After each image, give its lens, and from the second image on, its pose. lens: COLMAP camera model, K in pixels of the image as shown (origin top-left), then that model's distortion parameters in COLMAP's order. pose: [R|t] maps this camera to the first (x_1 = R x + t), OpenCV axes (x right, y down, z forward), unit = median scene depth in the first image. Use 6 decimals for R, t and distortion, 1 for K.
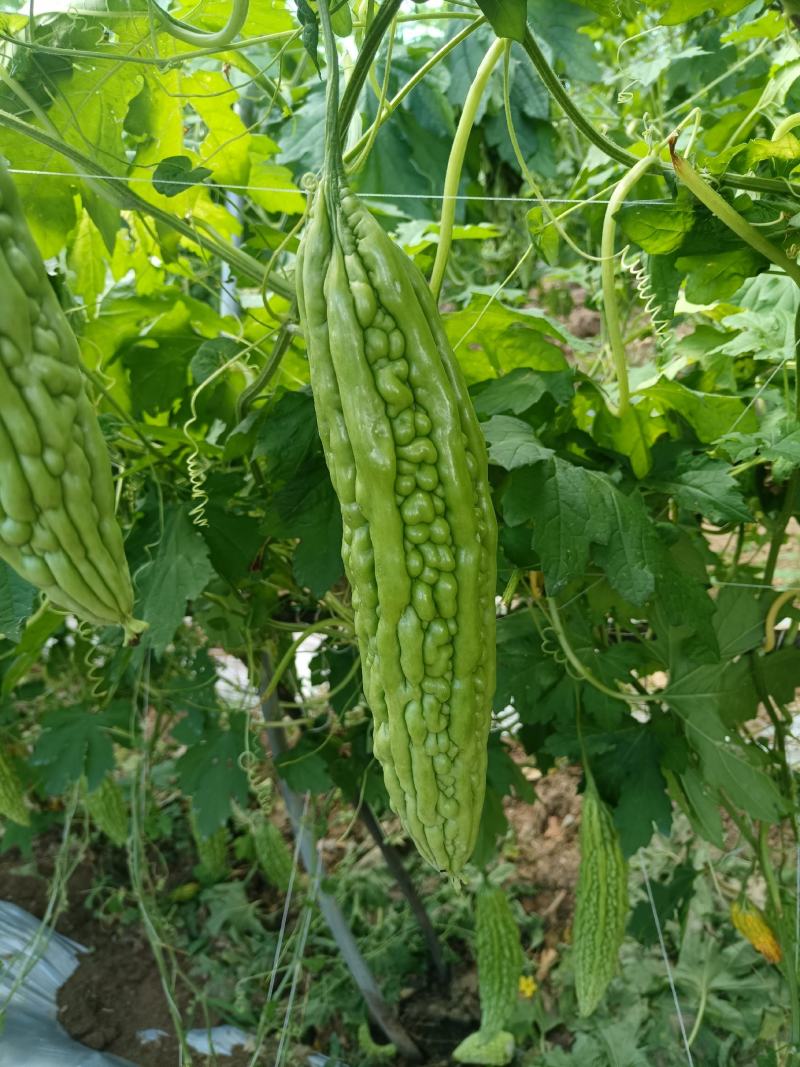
lens RADIAL K [[849.7, 0, 415.6], [0, 849.7, 533.1], [0, 0, 1]] dist [-0.007080, -0.021097]
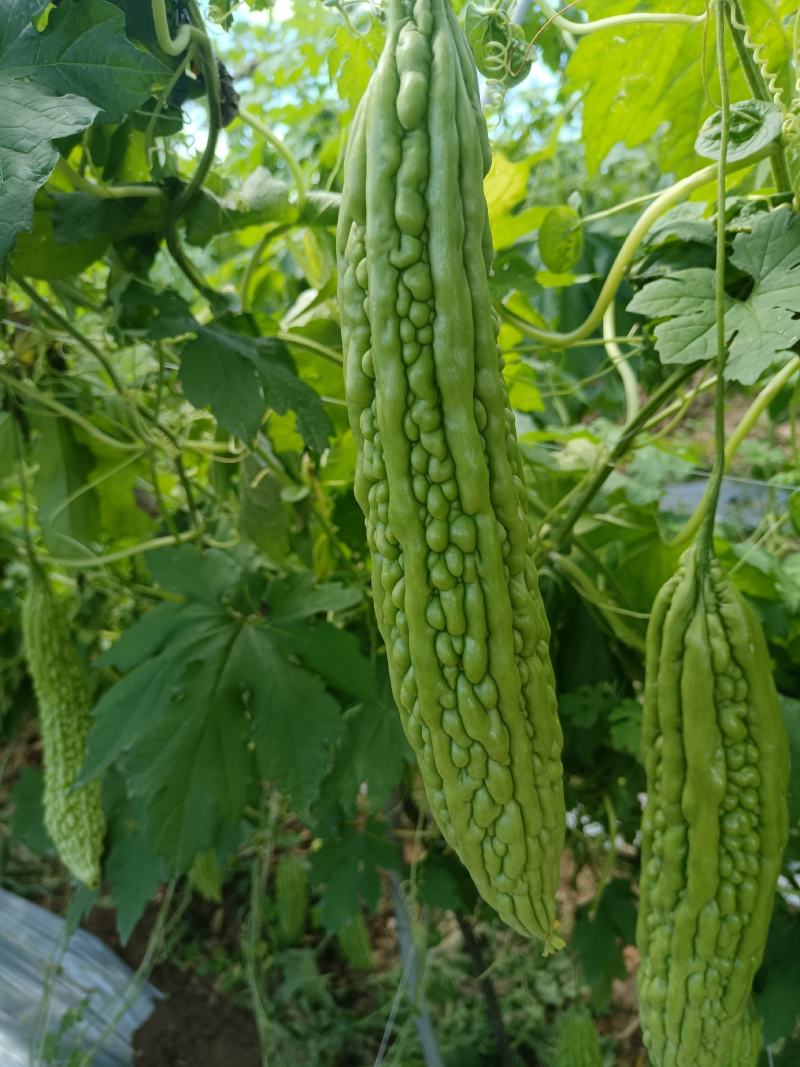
lens RADIAL K [[846.0, 0, 400.3], [0, 846.0, 508.2], [0, 0, 1]] dist [-0.004193, -0.040068]
pose [[0.989431, 0.115939, -0.087092, -0.377456], [-0.122003, 0.990208, -0.067849, -0.299783], [0.078373, 0.077758, 0.993887, -0.211828]]
